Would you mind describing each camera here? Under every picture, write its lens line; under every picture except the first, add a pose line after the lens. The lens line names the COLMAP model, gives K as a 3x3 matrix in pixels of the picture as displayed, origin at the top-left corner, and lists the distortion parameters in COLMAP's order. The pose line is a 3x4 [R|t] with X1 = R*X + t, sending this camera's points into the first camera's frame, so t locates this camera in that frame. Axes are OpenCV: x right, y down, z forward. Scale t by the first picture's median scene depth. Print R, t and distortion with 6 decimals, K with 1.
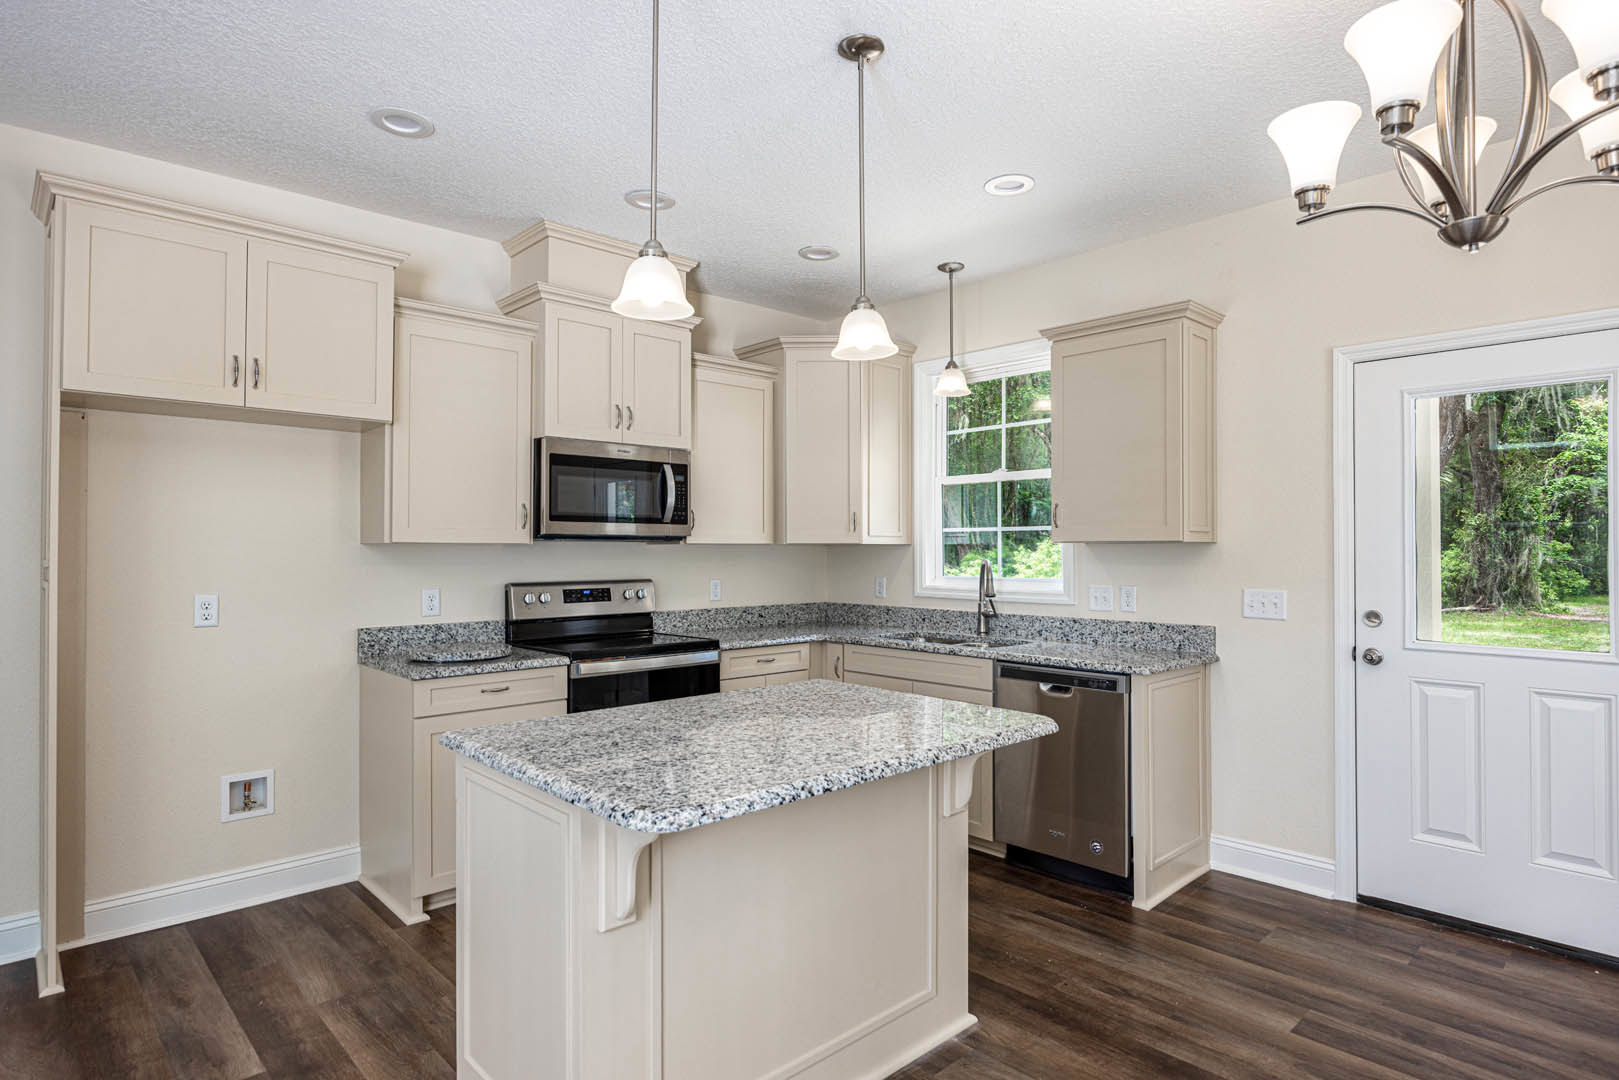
lens RADIAL K [[891.4, 0, 810.4], [0, 891.4, 541.8], [0, 0, 1]] dist [0.006153, -0.000539]
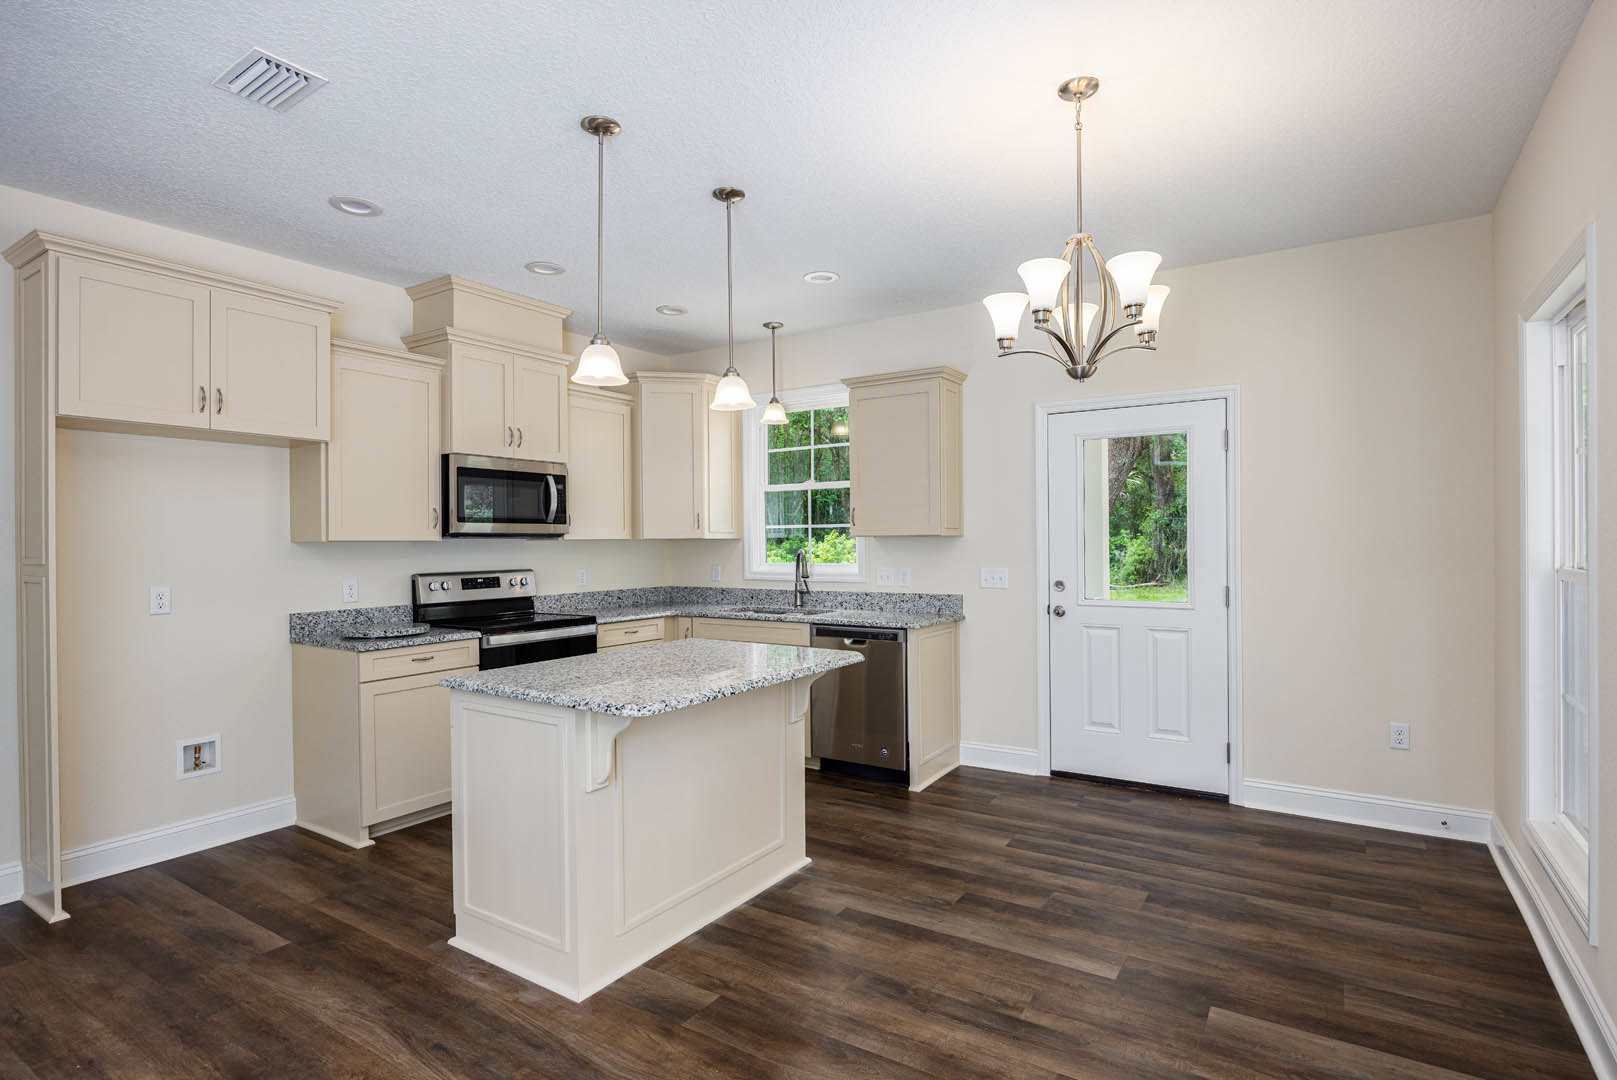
lens RADIAL K [[829.5, 0, 808.2], [0, 829.5, 545.2], [0, 0, 1]] dist [0.000979, 0.001163]
pose [[0.972514, -0.010182, 0.232621, -0.096700], [0.007302, 0.999886, 0.013238, -0.003323], [-0.232729, -0.011175, 0.972477, -0.238837]]
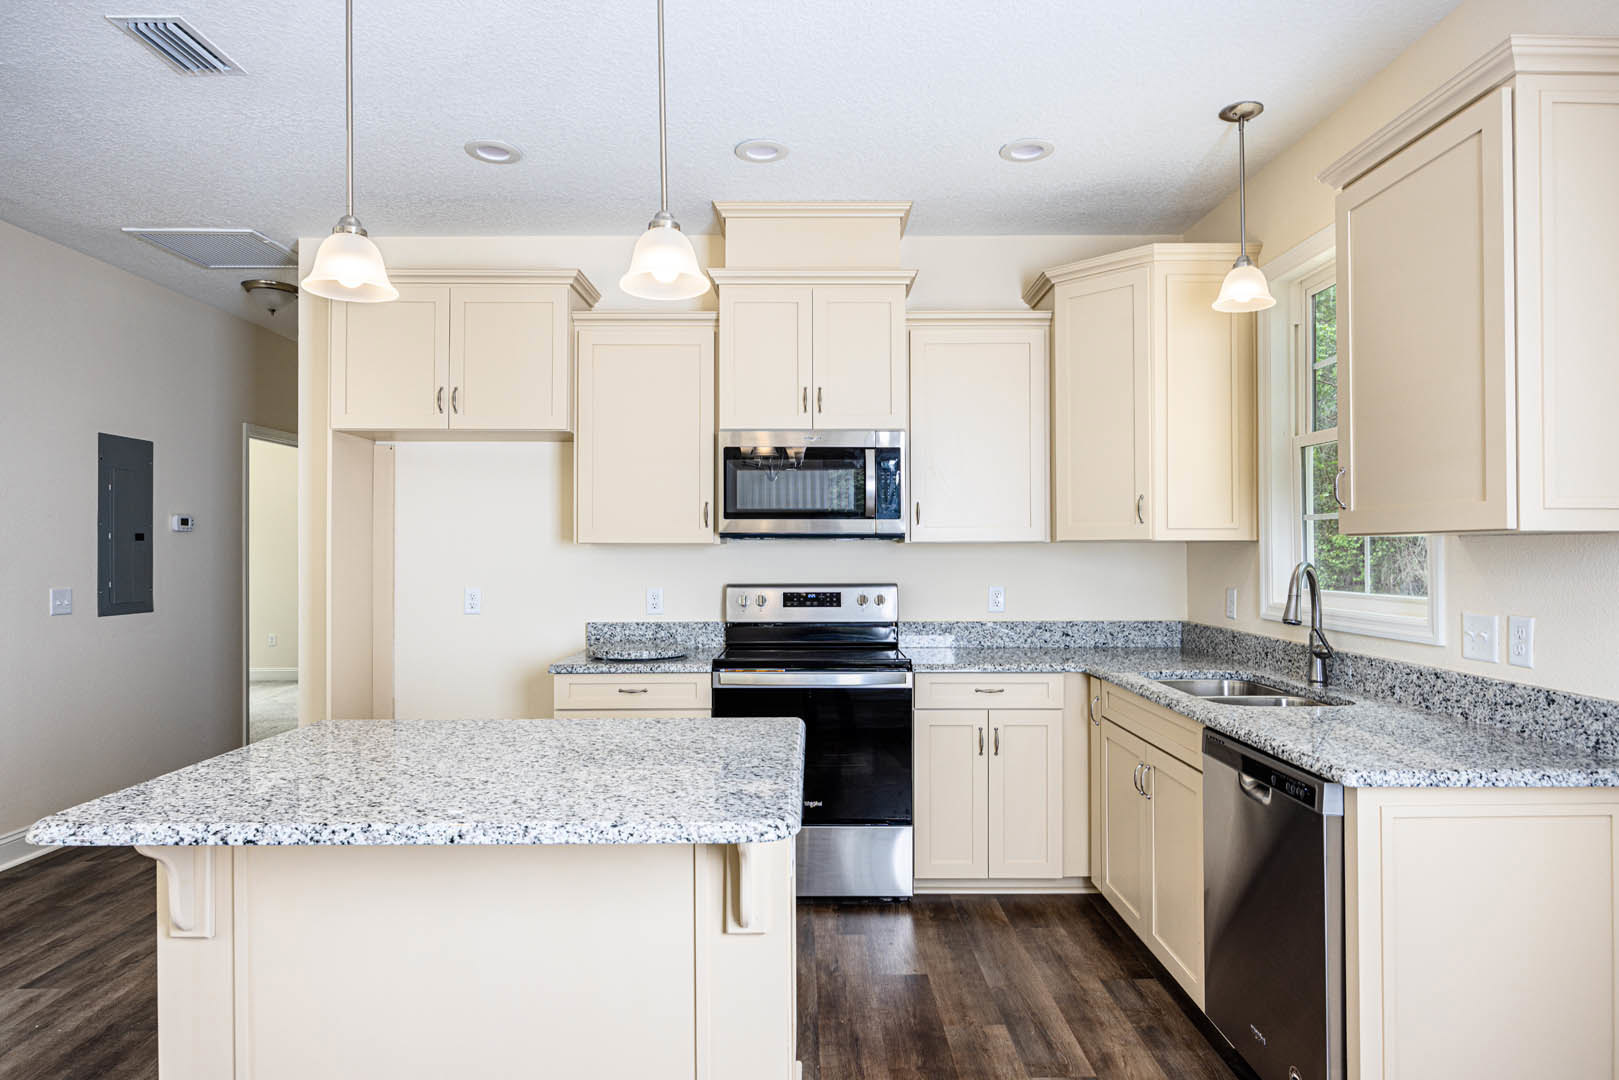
lens RADIAL K [[941.1, 0, 810.8], [0, 941.1, 542.0], [0, 0, 1]] dist [-0.007820, 0.002131]
pose [[0.730056, -0.007940, -0.683342, 0.491803], [0.007940, 0.999964, -0.003136, 0.005341], [0.683342, -0.003136, 0.730092, 0.362964]]
